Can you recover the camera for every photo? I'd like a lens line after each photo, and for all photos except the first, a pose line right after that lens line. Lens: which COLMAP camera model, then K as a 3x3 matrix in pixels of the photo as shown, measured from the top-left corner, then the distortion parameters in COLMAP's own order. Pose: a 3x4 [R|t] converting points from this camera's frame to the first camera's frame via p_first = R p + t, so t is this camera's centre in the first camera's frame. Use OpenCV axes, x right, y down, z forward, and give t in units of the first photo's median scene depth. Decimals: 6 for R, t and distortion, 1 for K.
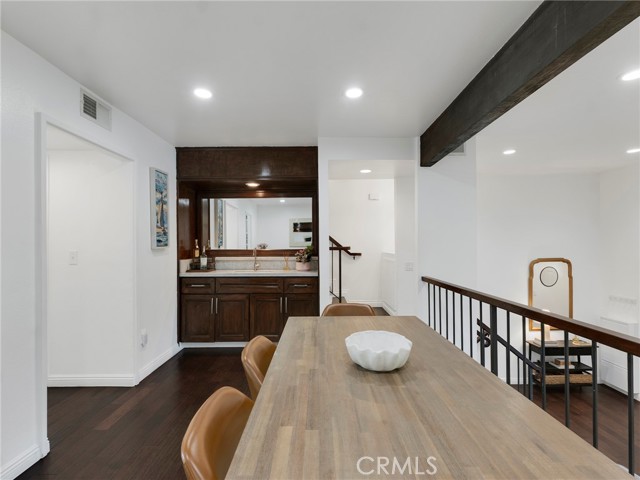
lens RADIAL K [[287.7, 0, 319.8], [0, 287.7, 240.8], [0, 0, 1]] dist [0.000433, -0.000291]
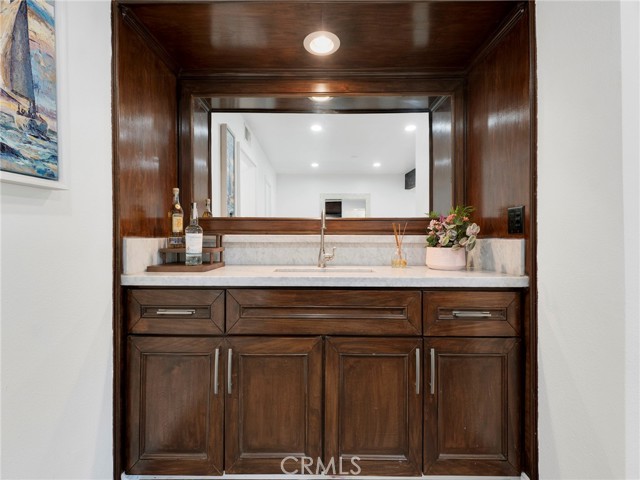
lens RADIAL K [[287.7, 0, 319.8], [0, 287.7, 240.8], [0, 0, 1]] dist [0.000433, -0.000291]
pose [[0.999931, 0.006961, -0.009425, -0.245730], [-0.006749, 0.999728, 0.022325, 0.061664], [0.009578, -0.022260, 0.999706, 0.653590]]
